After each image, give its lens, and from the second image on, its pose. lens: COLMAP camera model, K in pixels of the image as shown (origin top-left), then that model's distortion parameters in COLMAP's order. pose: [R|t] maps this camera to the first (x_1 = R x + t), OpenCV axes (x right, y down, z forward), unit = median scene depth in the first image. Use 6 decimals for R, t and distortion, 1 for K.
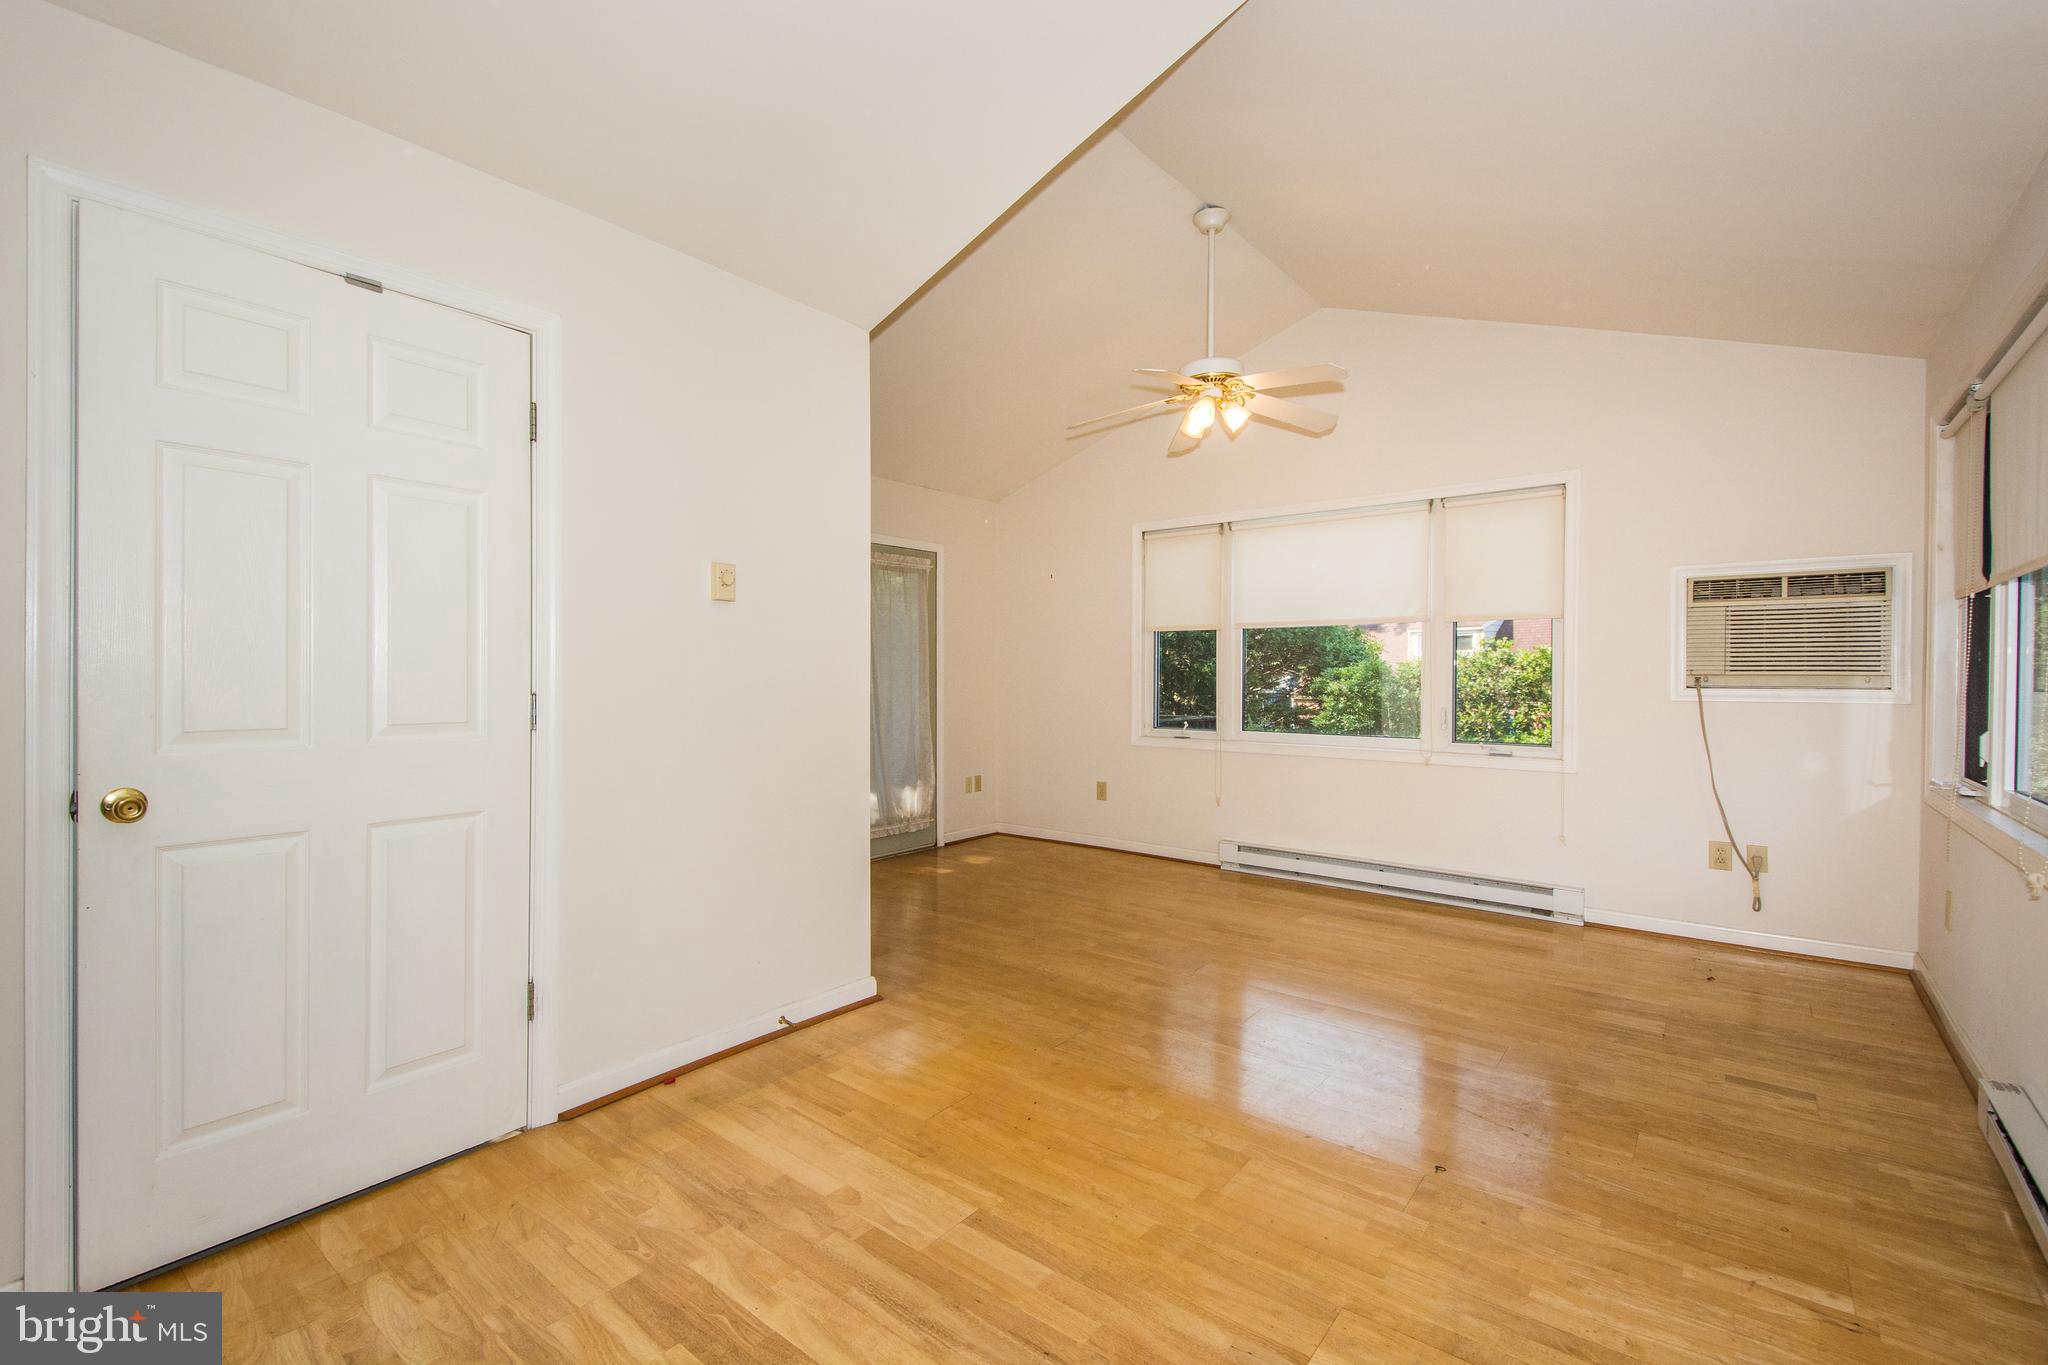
lens RADIAL K [[920.5, 0, 1013.1], [0, 920.5, 677.6], [0, 0, 1]] dist [-0.014288, -0.002273]
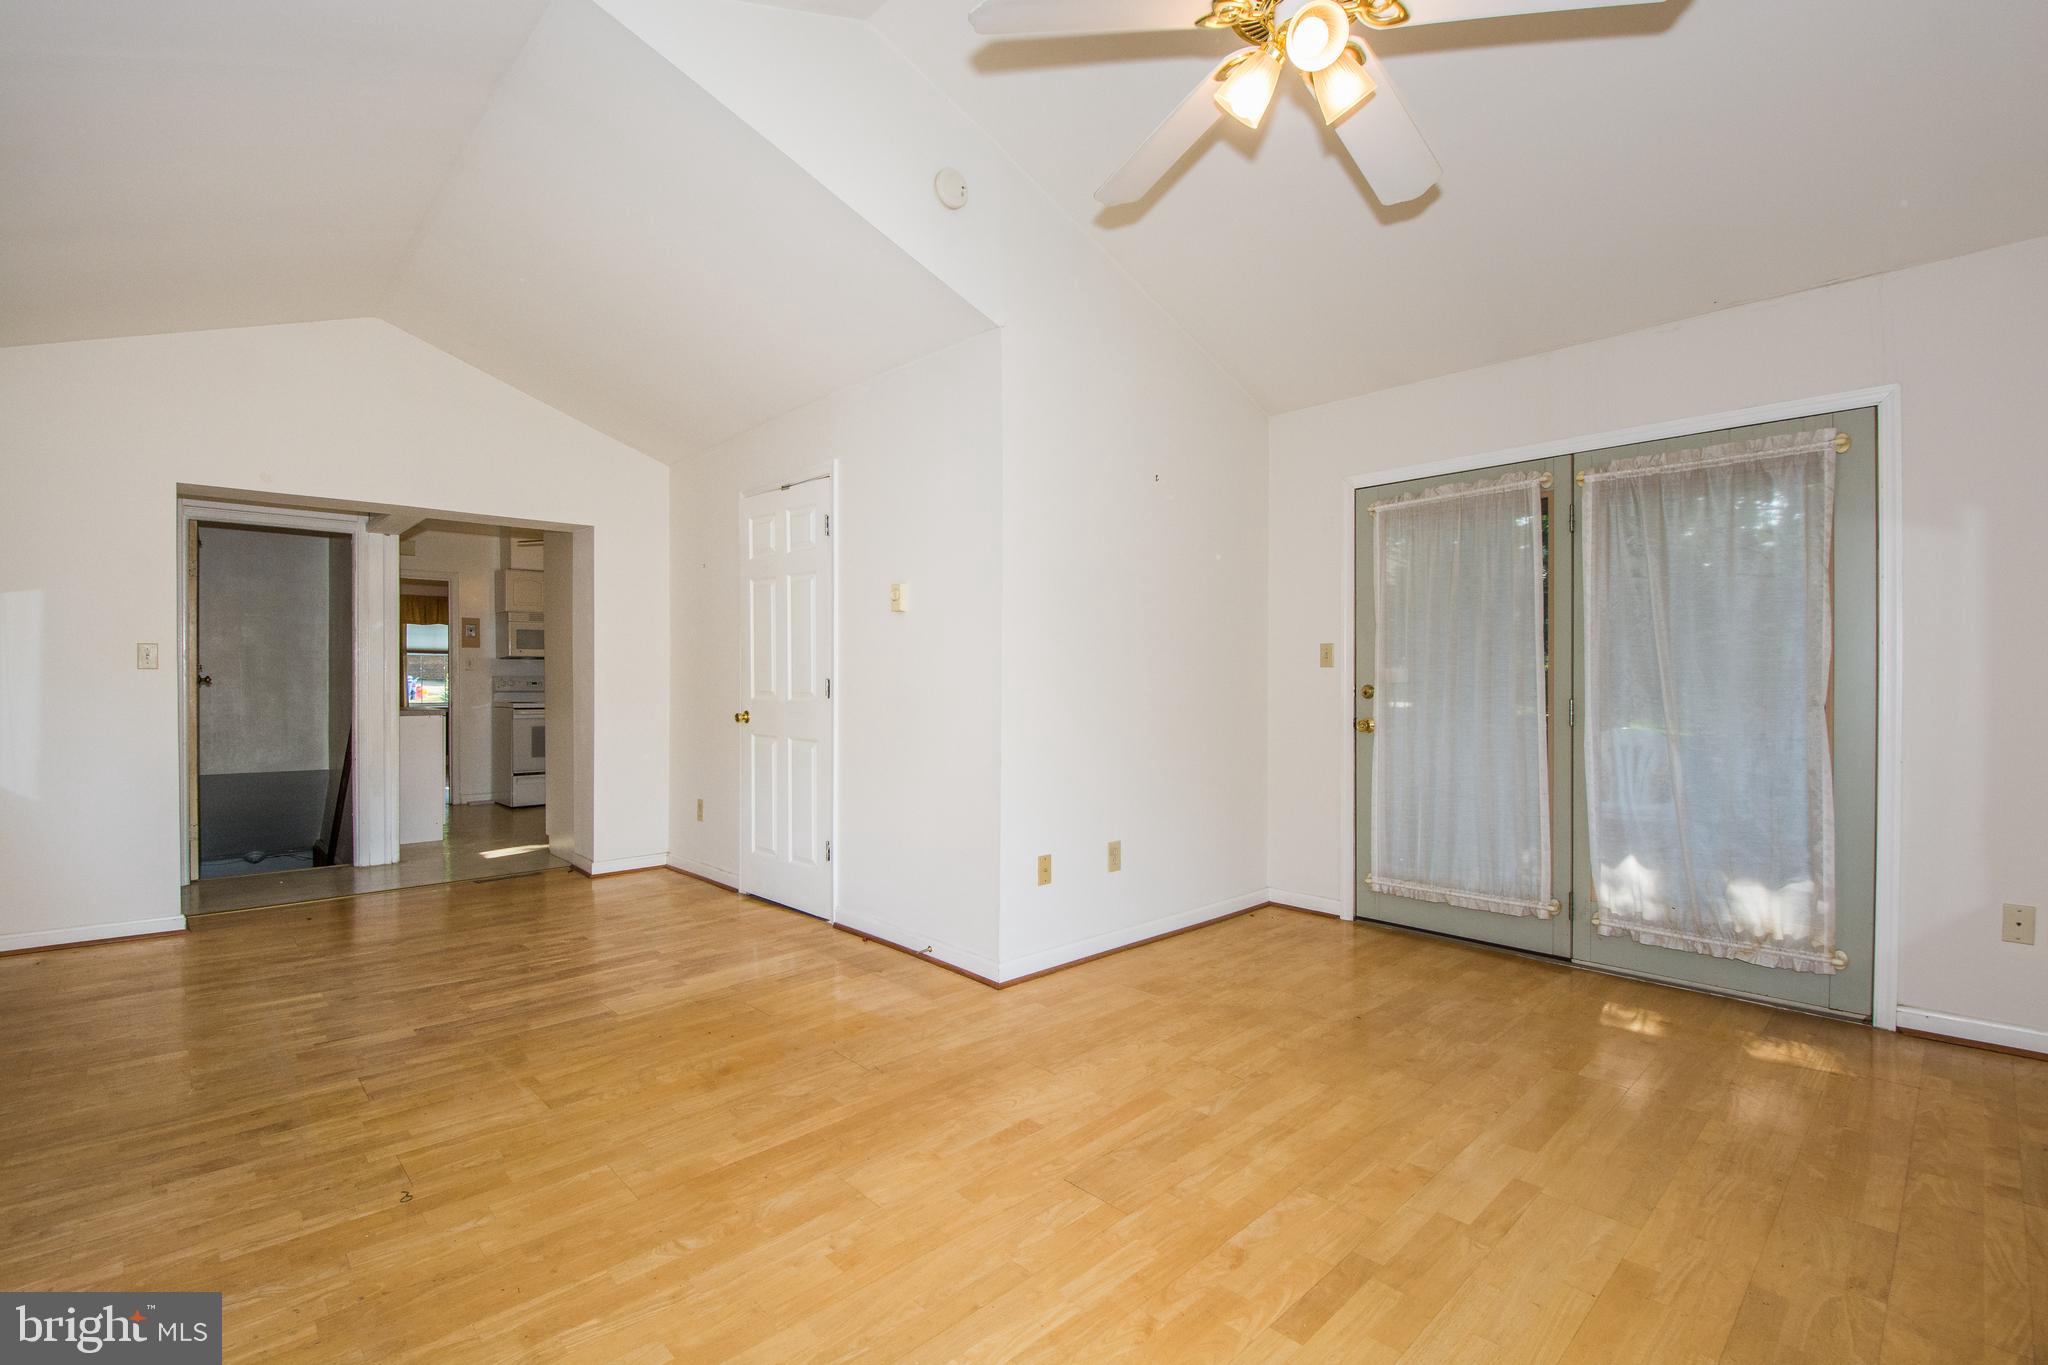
lens RADIAL K [[920.5, 0, 1013.7], [0, 920.5, 668.9], [0, 0, 1]] dist [-0.014288, -0.002273]
pose [[-0.141792, 0.011413, -0.989831, 1.180981], [-0.004014, 0.999919, 0.012104, -0.025706], [0.989888, 0.005689, -0.141734, 1.584640]]
